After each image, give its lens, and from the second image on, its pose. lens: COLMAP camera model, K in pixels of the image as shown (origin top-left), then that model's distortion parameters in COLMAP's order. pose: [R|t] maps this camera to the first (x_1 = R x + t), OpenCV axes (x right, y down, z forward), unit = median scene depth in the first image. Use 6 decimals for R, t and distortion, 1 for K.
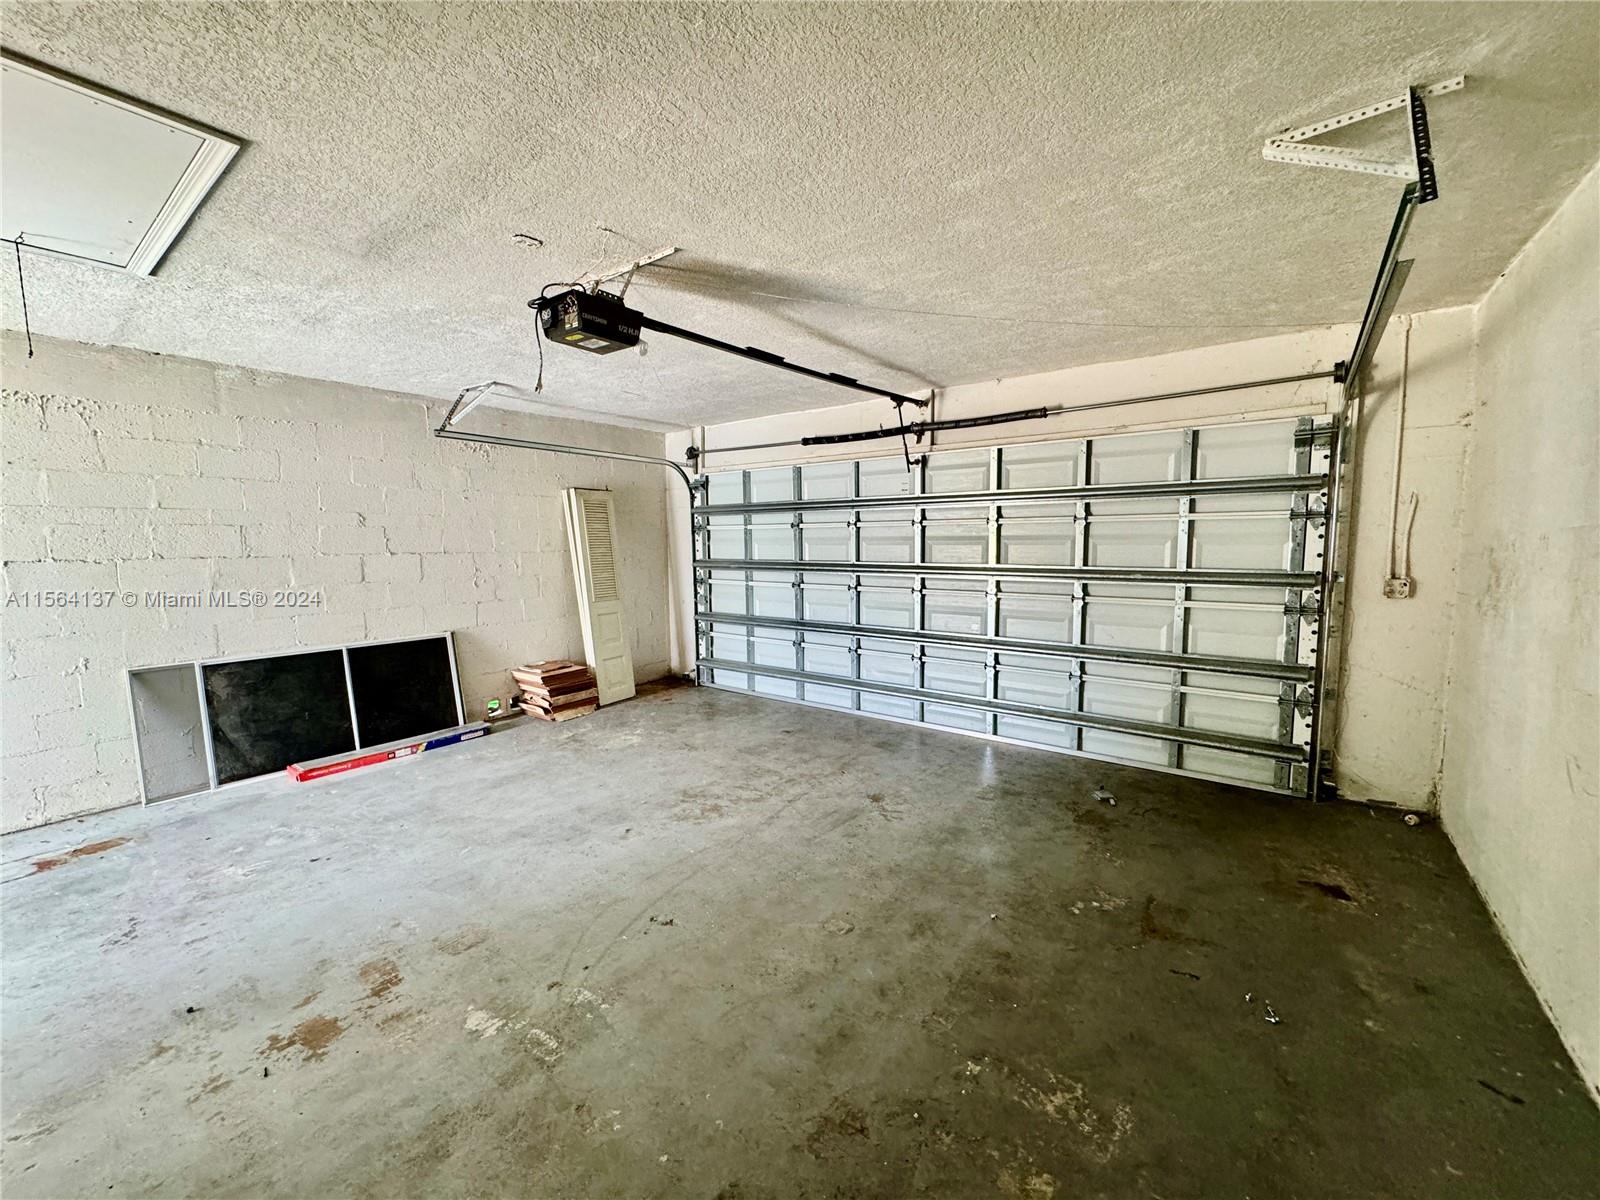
lens RADIAL K [[638.4, 0, 802.1], [0, 638.4, 605.3], [0, 0, 1]] dist [-0.000440, -0.000233]
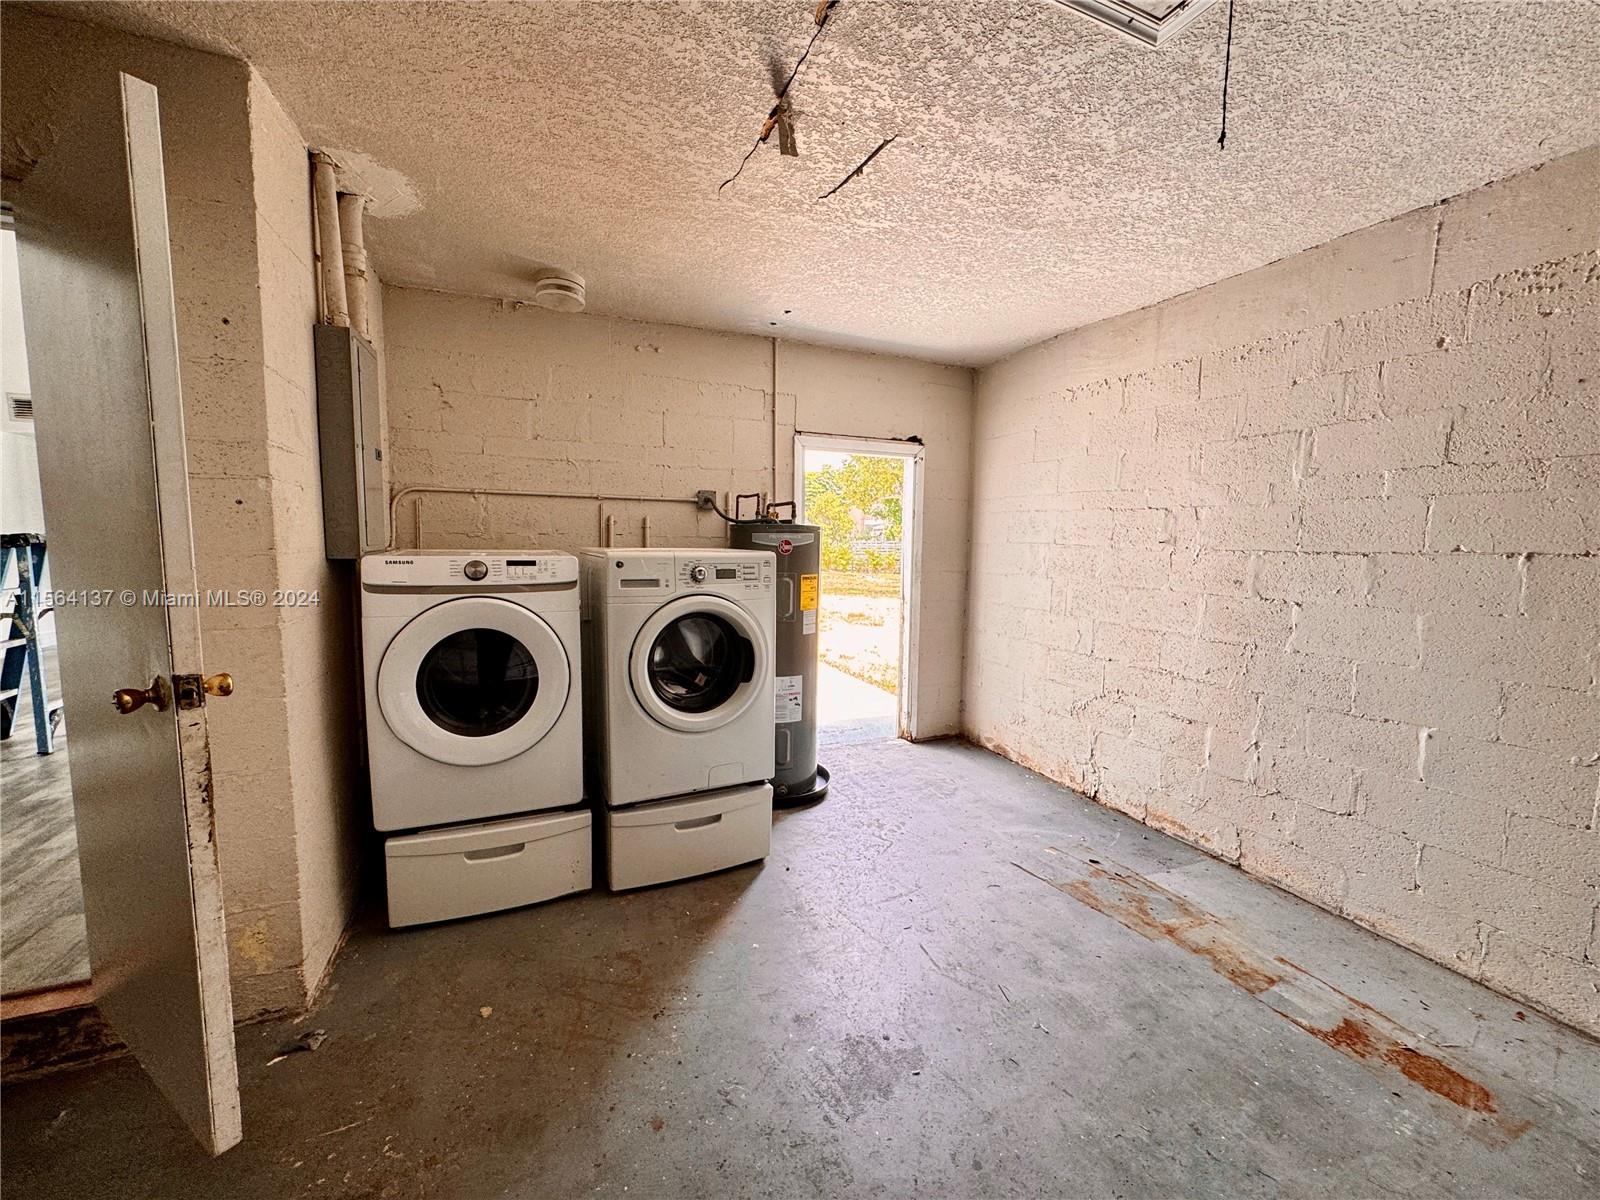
lens RADIAL K [[638.4, 0, 797.6], [0, 638.4, 599.1], [0, 0, 1]] dist [-0.000440, -0.000233]
pose [[-0.500148, 0.096547, -0.860541, -0.400140], [-0.100455, 0.980587, 0.168401, -0.059355], [0.860093, 0.170671, -0.480740, 0.727049]]
